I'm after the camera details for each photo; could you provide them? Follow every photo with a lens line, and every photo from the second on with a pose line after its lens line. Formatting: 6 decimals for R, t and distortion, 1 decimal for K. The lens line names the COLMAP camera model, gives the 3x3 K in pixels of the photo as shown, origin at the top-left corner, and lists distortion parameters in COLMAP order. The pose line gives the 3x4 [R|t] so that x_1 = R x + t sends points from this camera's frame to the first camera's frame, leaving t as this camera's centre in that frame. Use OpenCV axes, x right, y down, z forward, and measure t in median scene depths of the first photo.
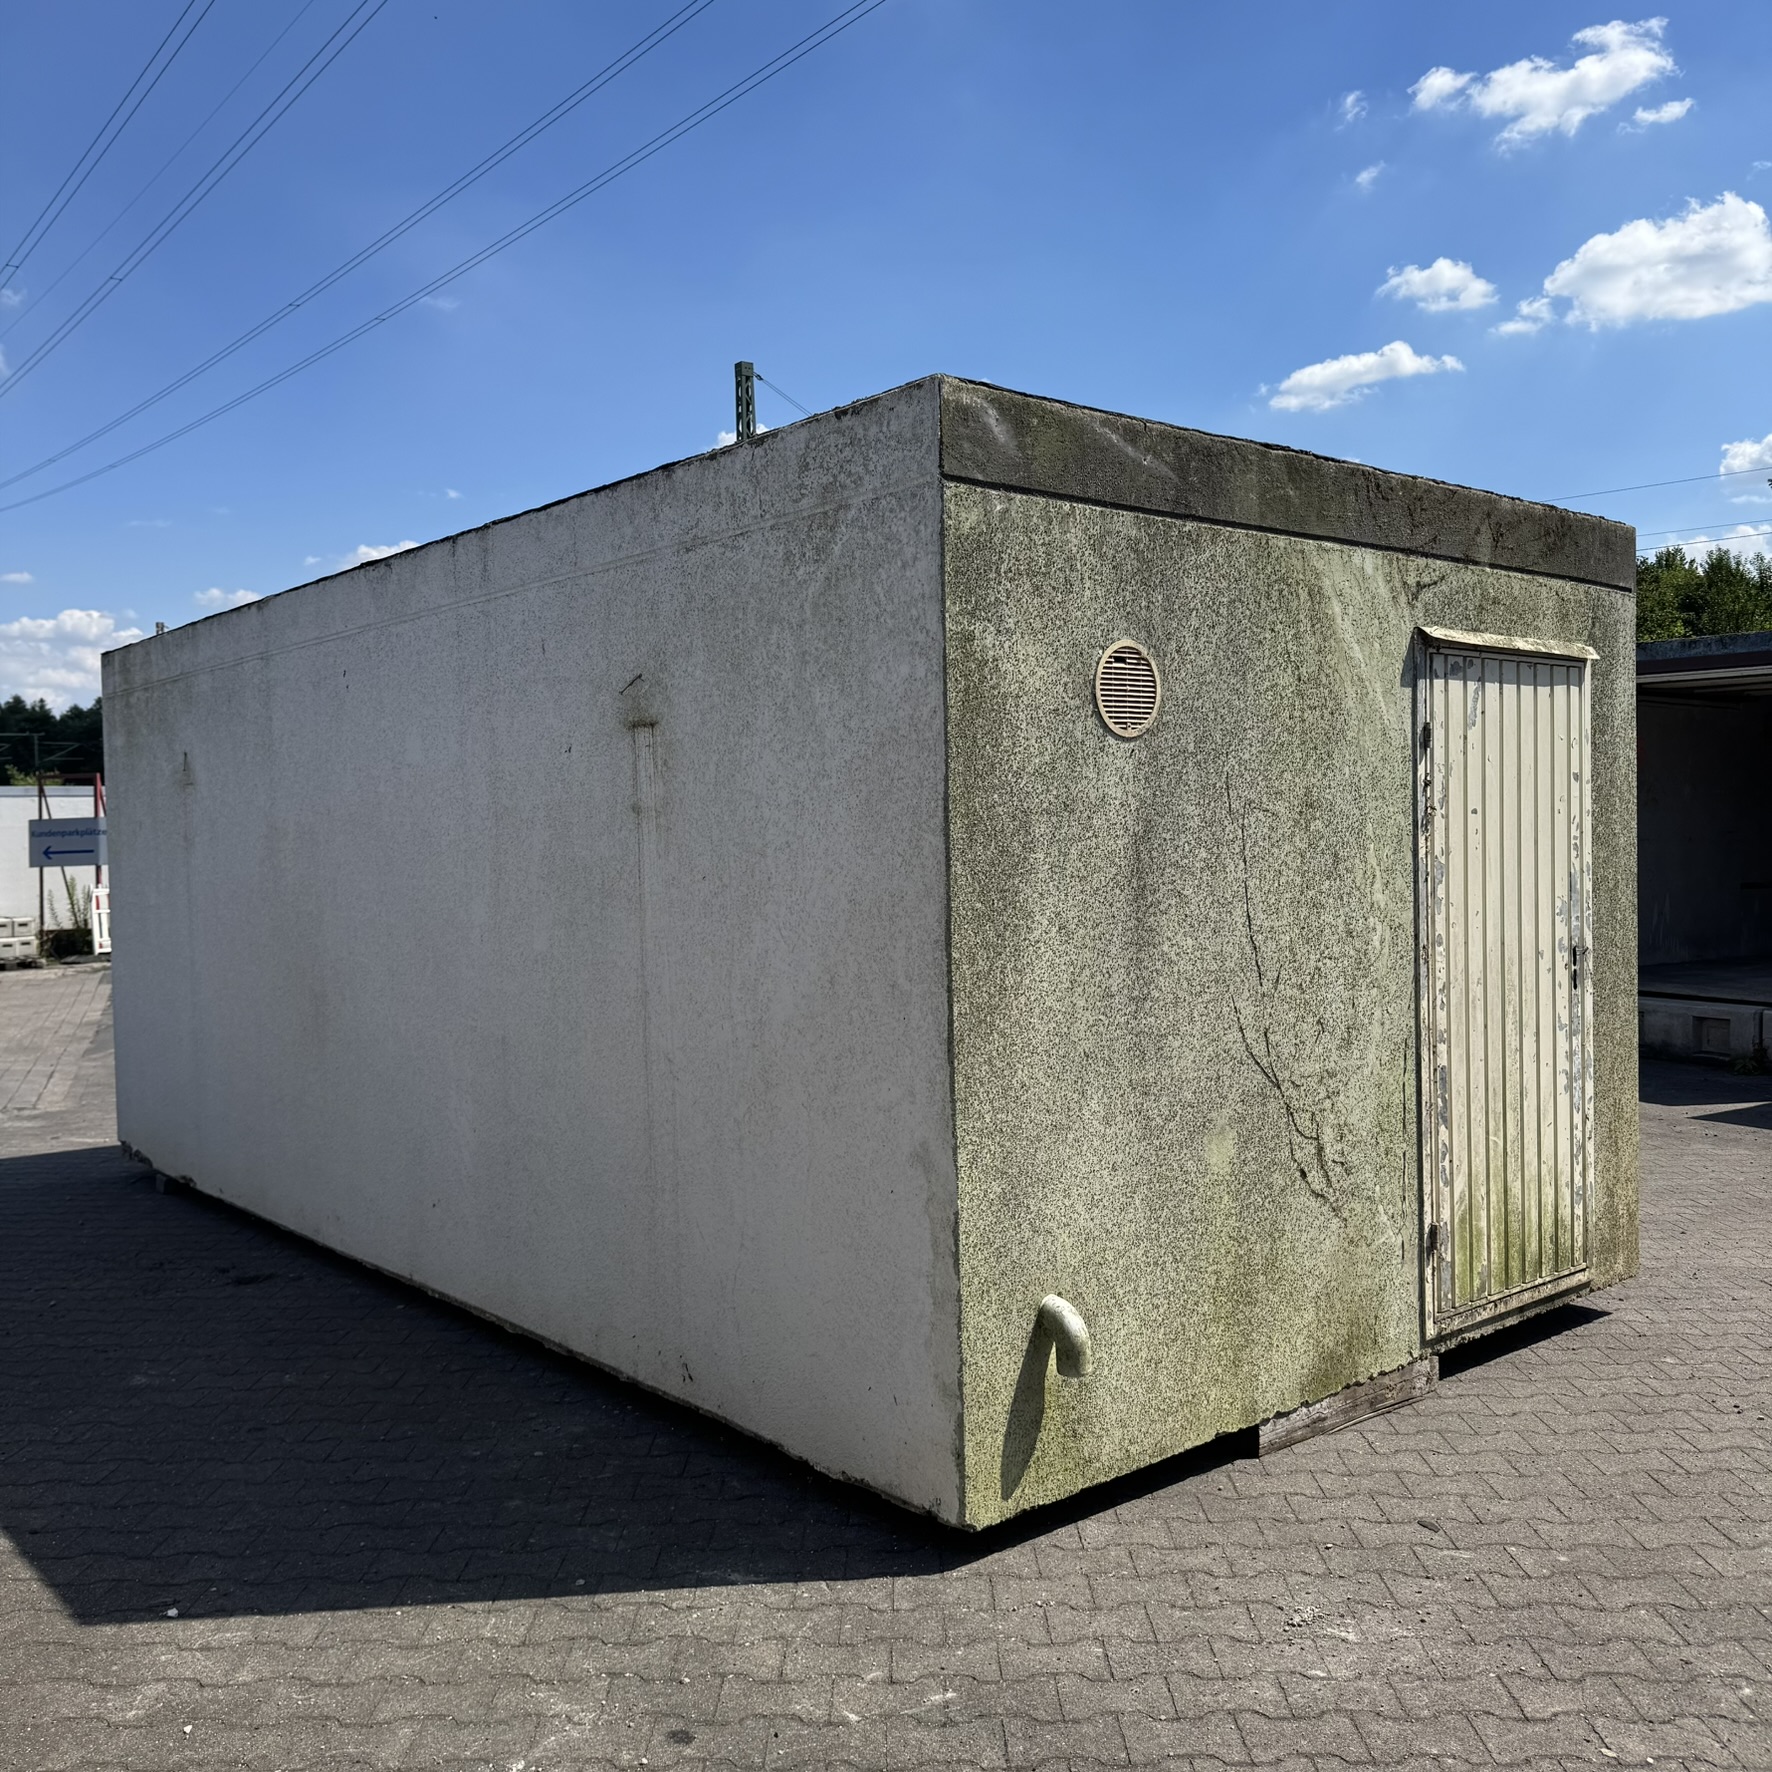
lens RADIAL K [[1646.0, 0, 889.7], [0, 1646.0, 882.3], [0, 0, 1]] dist [0.200232, -0.468140]
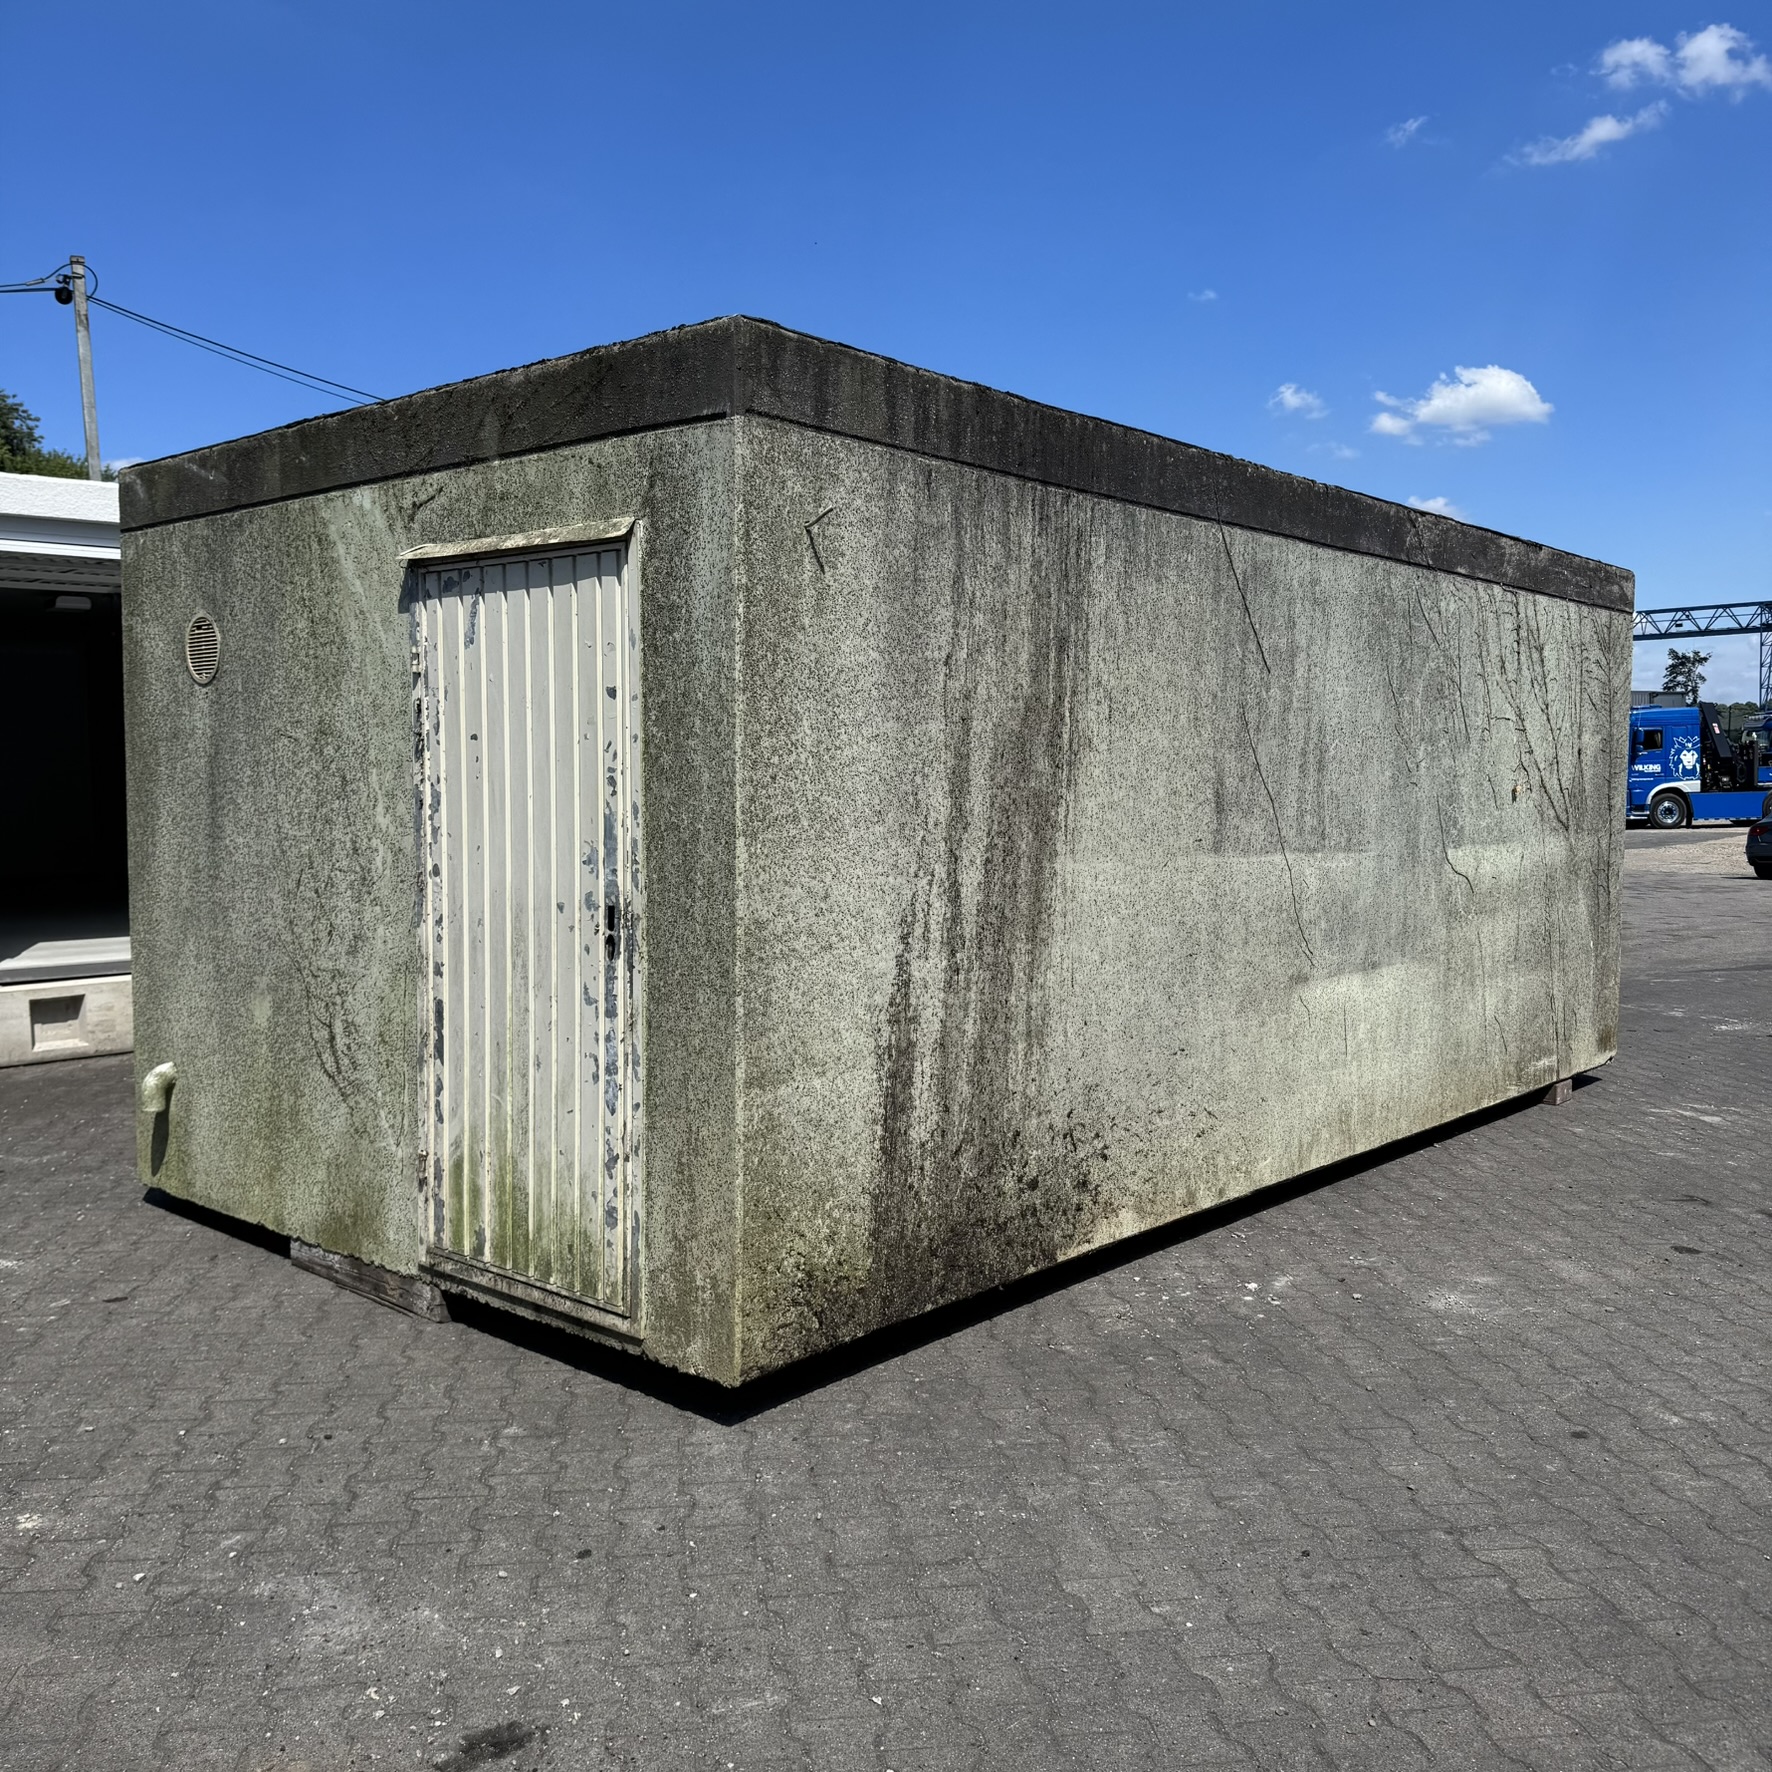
lens RADIAL K [[1646.0, 0, 889.7], [0, 1646.0, 882.3], [0, 0, 1]] dist [0.200232, -0.468140]
pose [[0.149780, 0.083495, -0.985188, 1.390720], [-0.033083, 0.996293, 0.079406, -0.046272], [0.988166, 0.020700, 0.151987, 1.170450]]
